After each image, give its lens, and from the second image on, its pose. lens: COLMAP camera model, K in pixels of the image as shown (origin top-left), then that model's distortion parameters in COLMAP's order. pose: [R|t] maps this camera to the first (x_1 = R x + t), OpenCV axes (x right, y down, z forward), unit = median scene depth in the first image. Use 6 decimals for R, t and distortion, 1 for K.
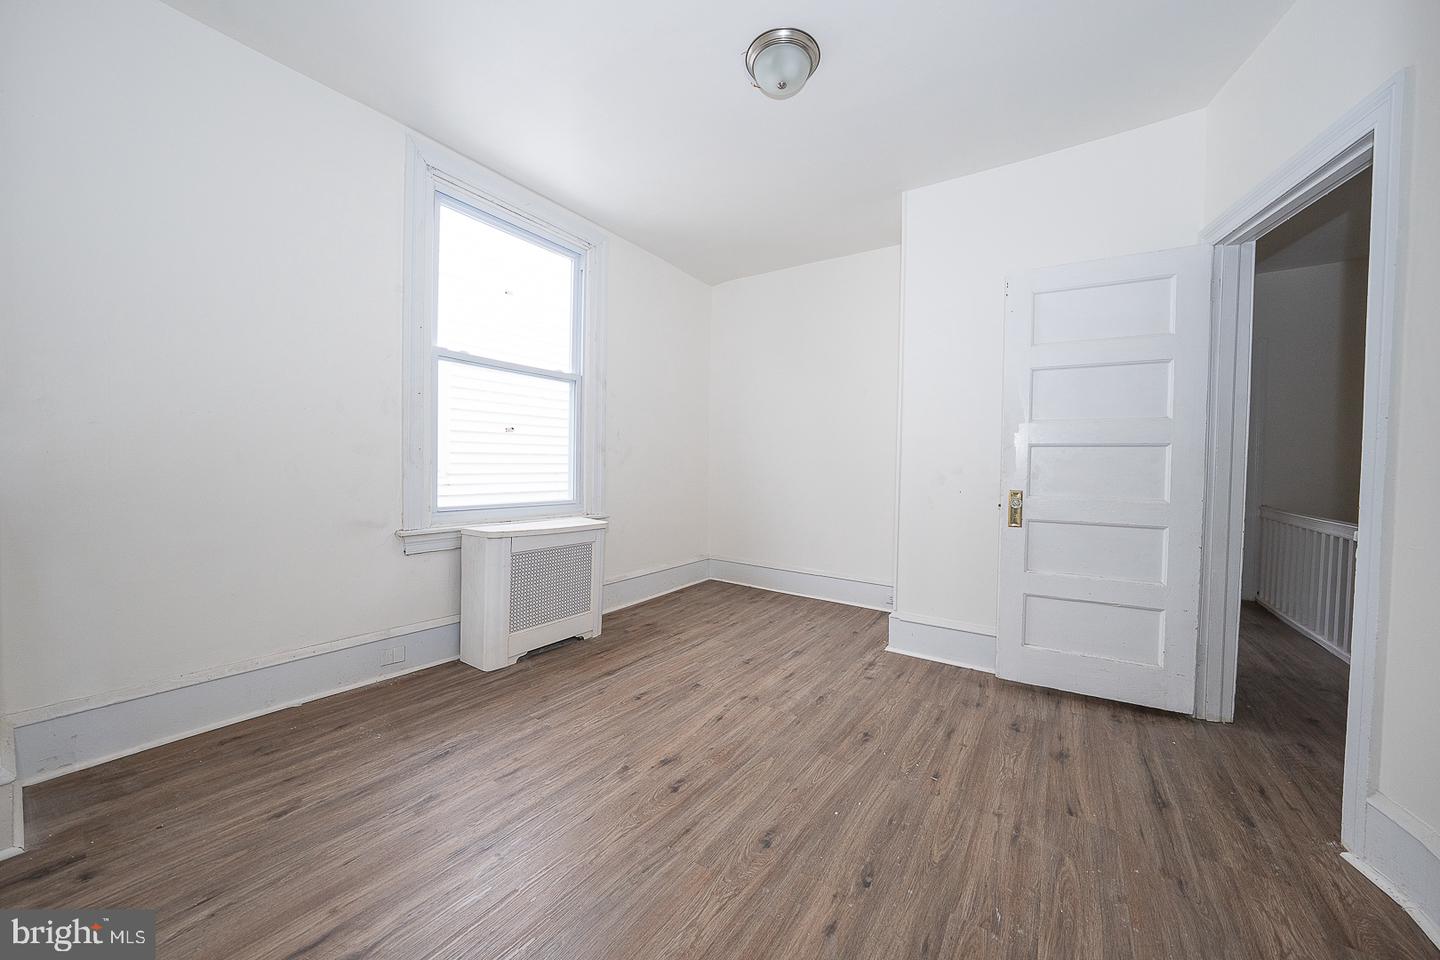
lens RADIAL K [[495.4, 0, 721.7], [0, 495.4, 474.8], [0, 0, 1]] dist [-0.030039, 0.006952]
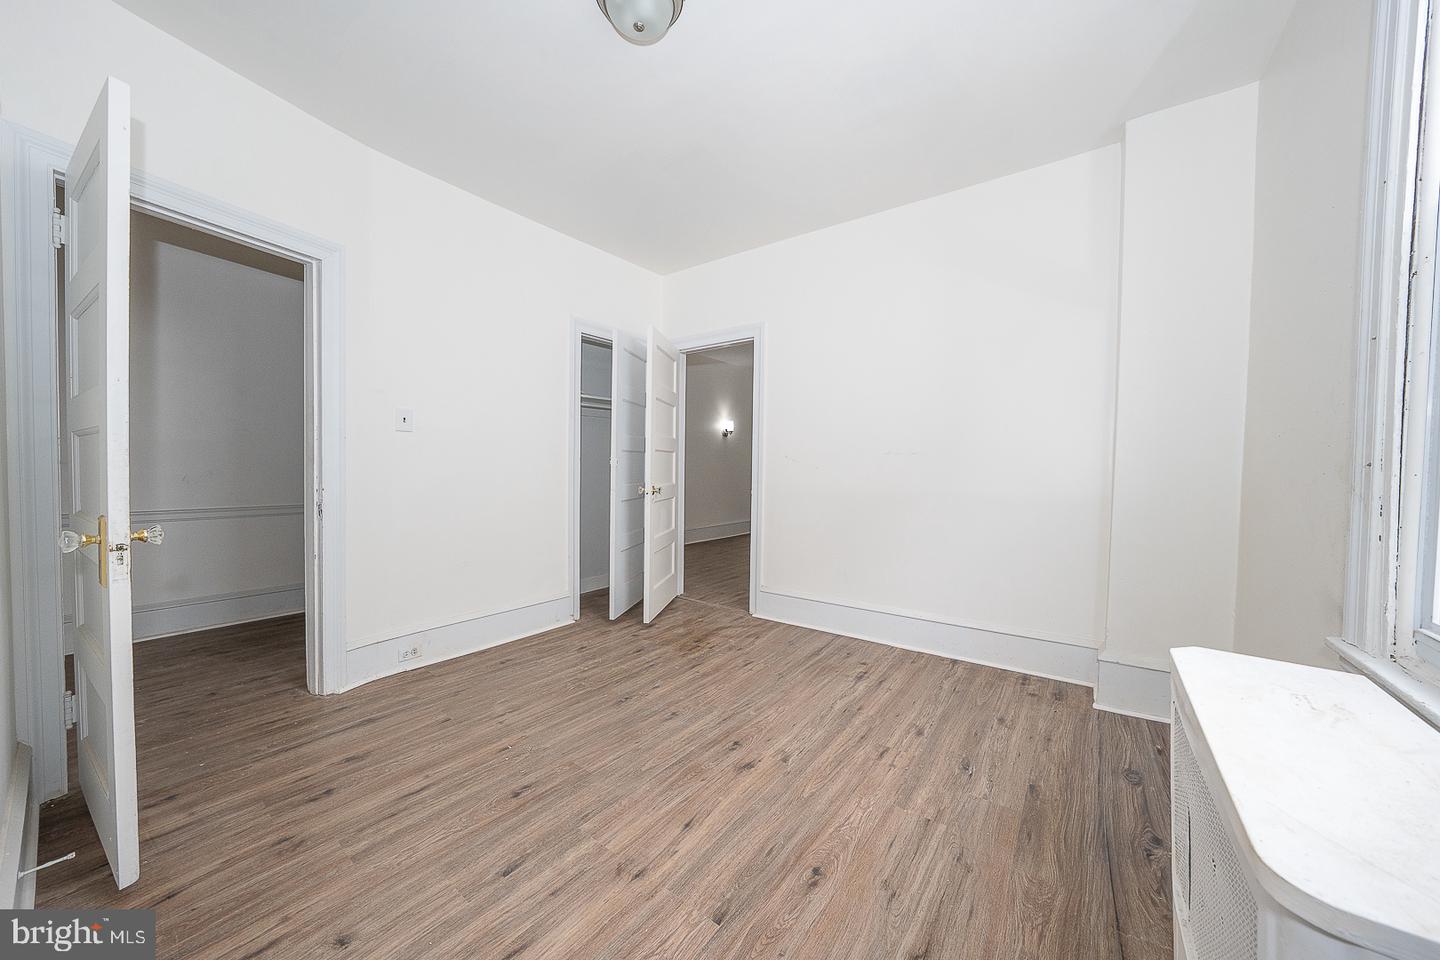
lens RADIAL K [[495.4, 0, 721.7], [0, 495.4, 474.8], [0, 0, 1]] dist [-0.030039, 0.006952]
pose [[-0.998855, -0.028402, 0.038505, -0.070174], [-0.026882, 0.998860, 0.039439, -0.057029], [-0.039581, 0.038359, -0.998480, 1.757907]]
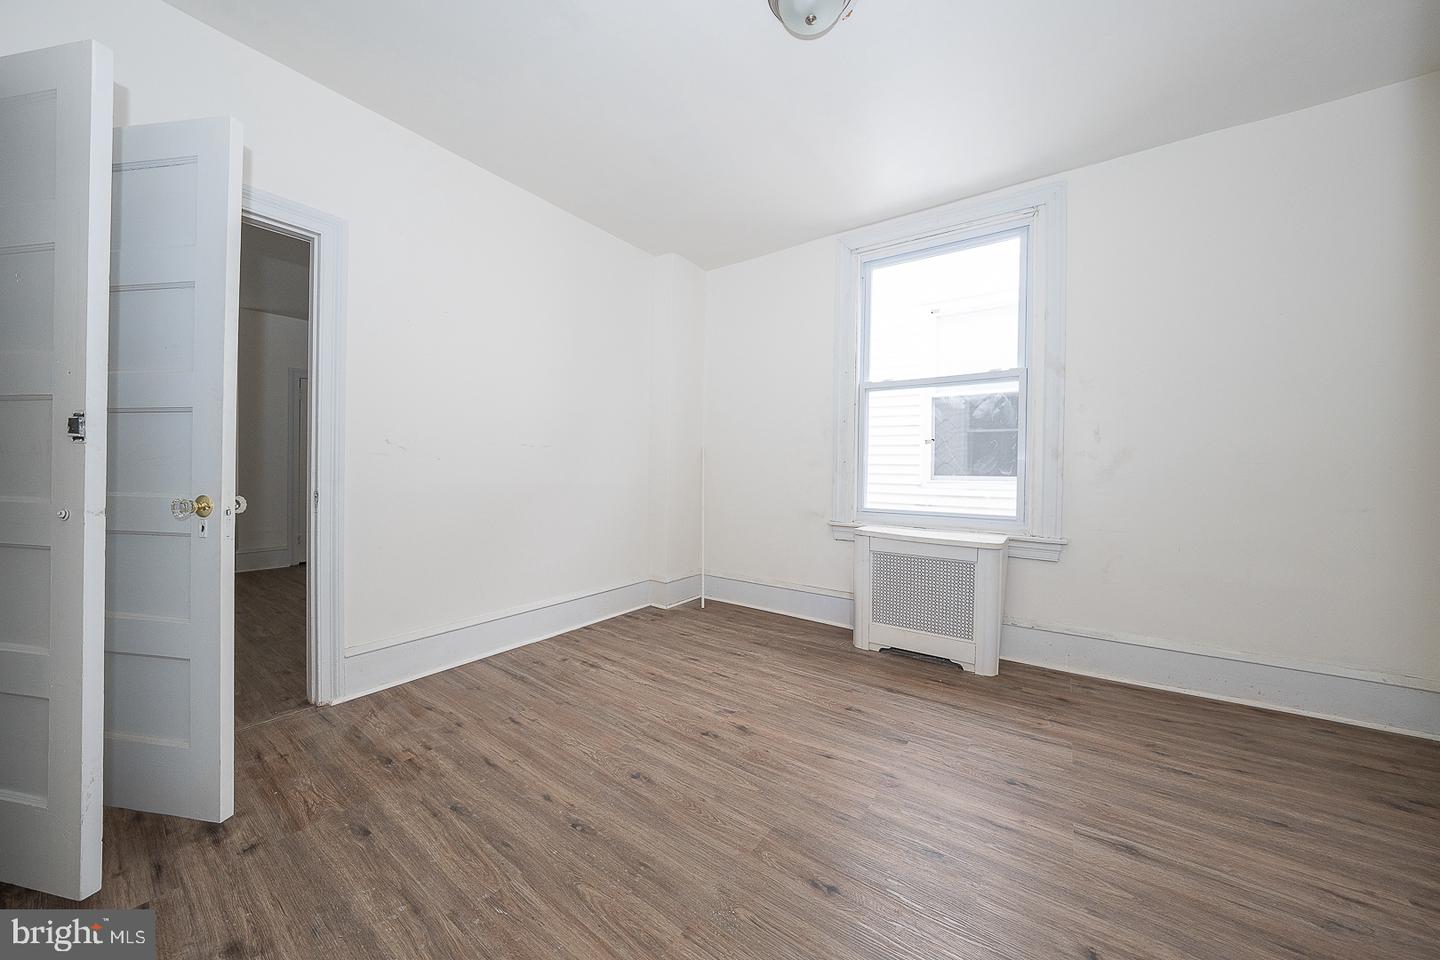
lens RADIAL K [[495.4, 0, 721.7], [0, 495.4, 474.8], [0, 0, 1]] dist [-0.030039, 0.006952]
pose [[-0.014258, -0.012556, -0.999820, 0.906073], [-0.032298, 0.999405, -0.012090, 0.010419], [0.999377, 0.032120, -0.014655, 0.831843]]
